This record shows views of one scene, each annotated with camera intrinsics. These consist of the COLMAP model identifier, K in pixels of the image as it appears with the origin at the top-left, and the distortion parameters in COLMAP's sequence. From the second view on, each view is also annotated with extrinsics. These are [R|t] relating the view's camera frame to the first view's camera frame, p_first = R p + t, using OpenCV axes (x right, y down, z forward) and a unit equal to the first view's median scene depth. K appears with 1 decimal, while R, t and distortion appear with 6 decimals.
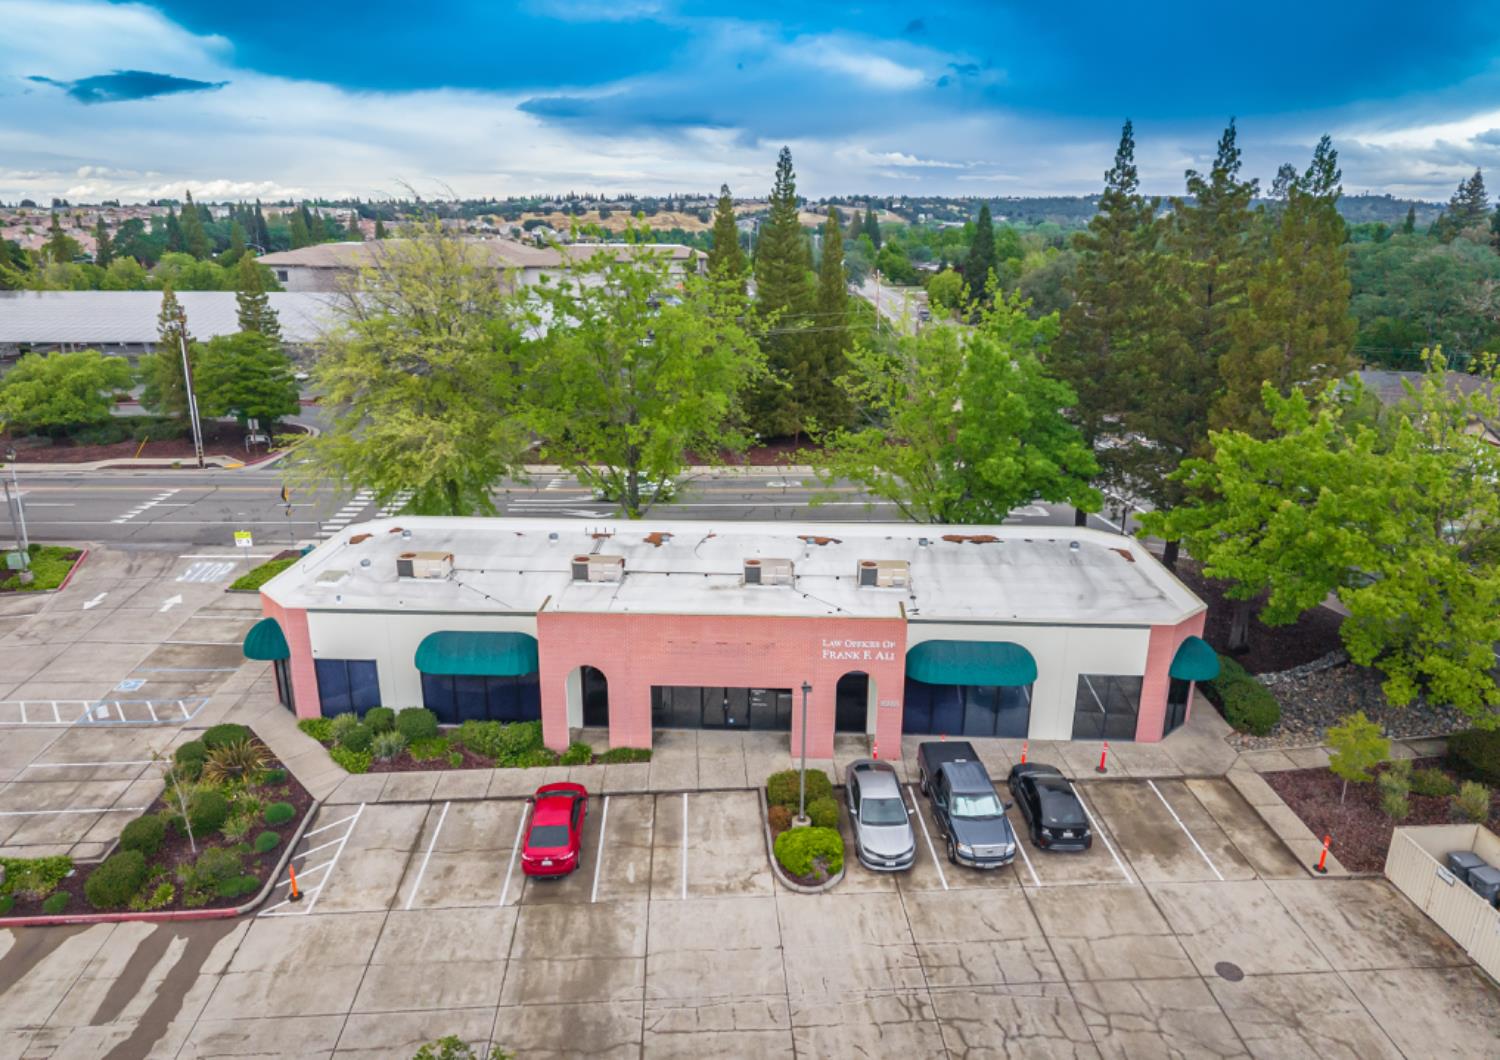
lens RADIAL K [[1021.5, 0, 754.8], [0, 1021.5, 545.4], [0, 0, 1]] dist [0.020677, -0.015734]
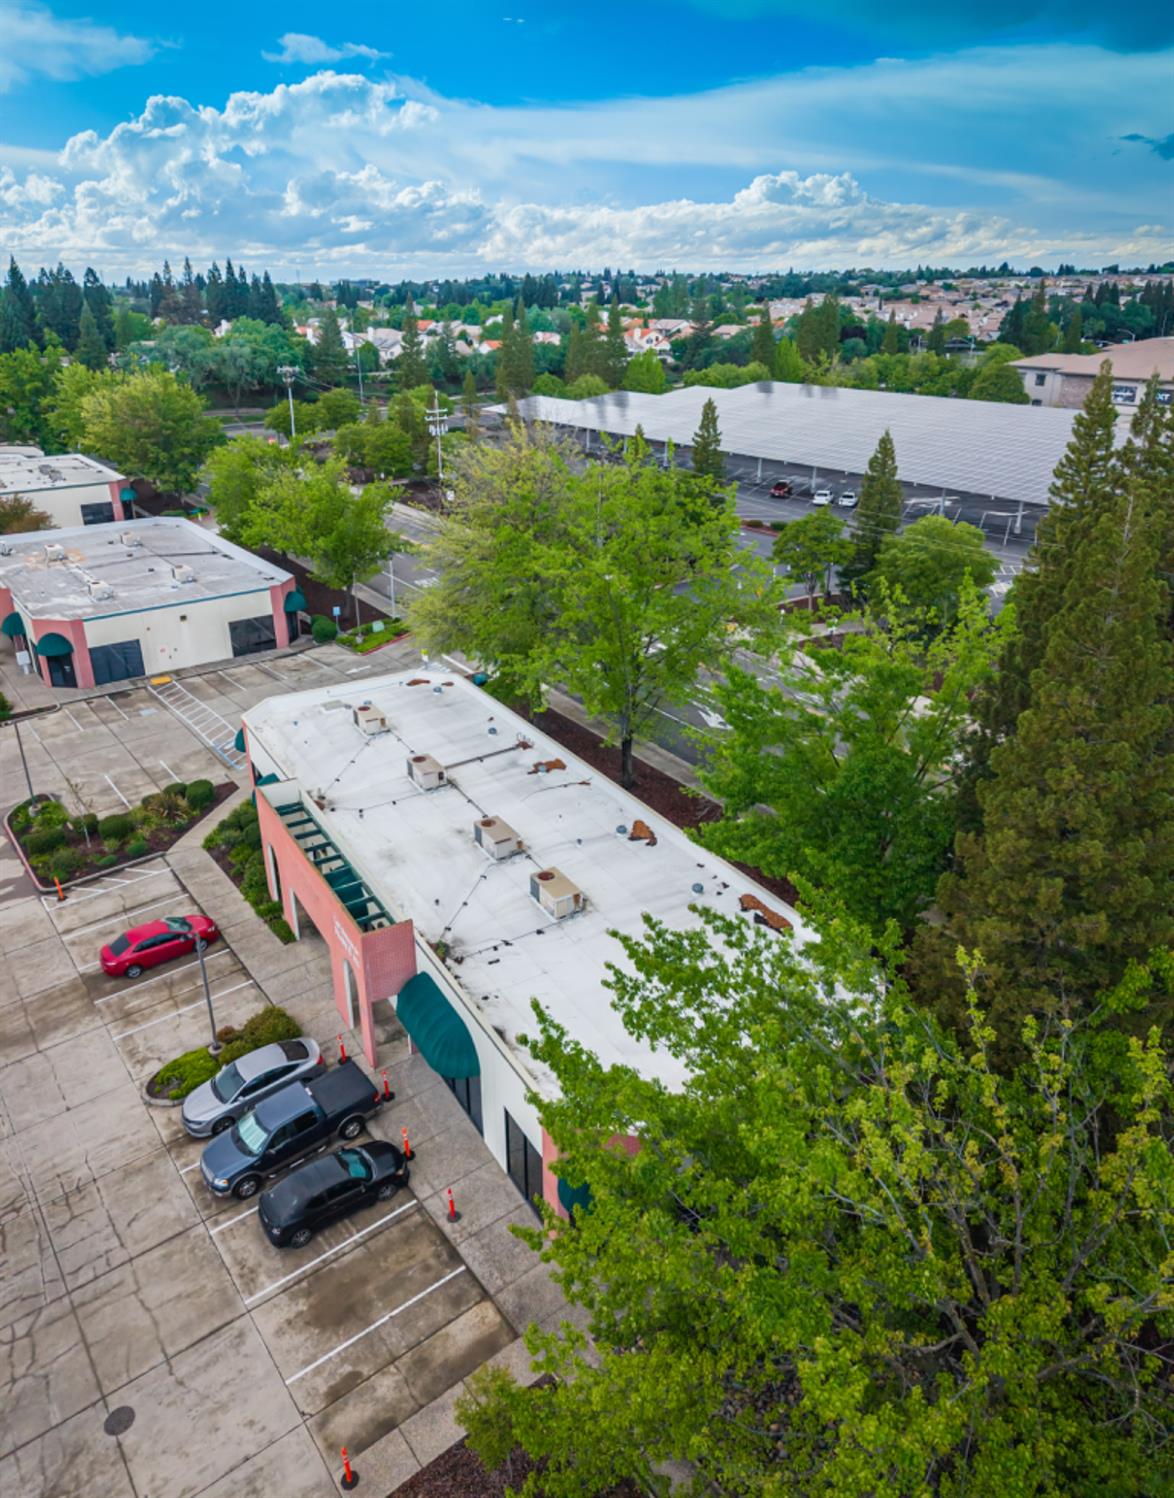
lens RADIAL K [[1073.8, 0, 587.1], [0, 1073.8, 667.0], [0, 0, 1]] dist [0.009165, -0.009546]
pose [[0.540202, 0.277082, -0.794612, 0.919944], [-0.244146, 0.955231, 0.167112, -0.357762], [0.805342, 0.103727, 0.583666, 0.512733]]
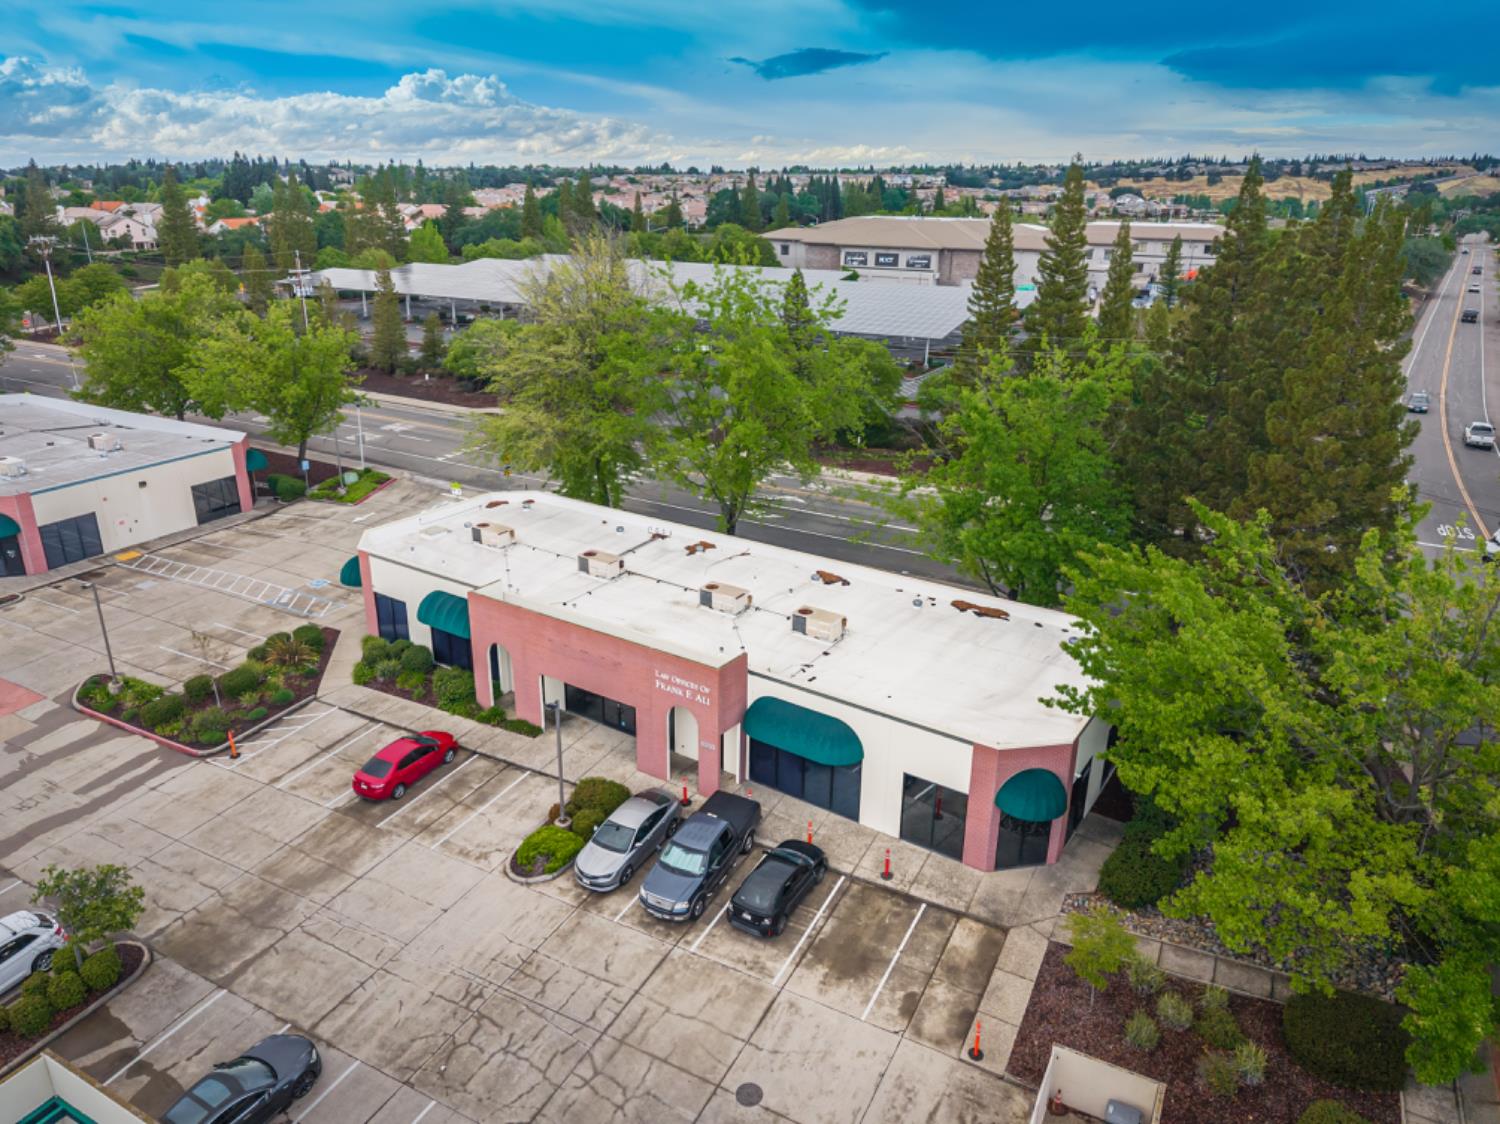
lens RADIAL K [[1043.8, 0, 749.3], [0, 1043.8, 525.1], [0, 0, 1]] dist [0.015777, -0.014152]
pose [[0.847664, 0.170619, -0.502348, 0.632004], [-0.165847, 0.984640, 0.054576, -0.125341], [0.503944, 0.037051, 0.862941, 0.088140]]
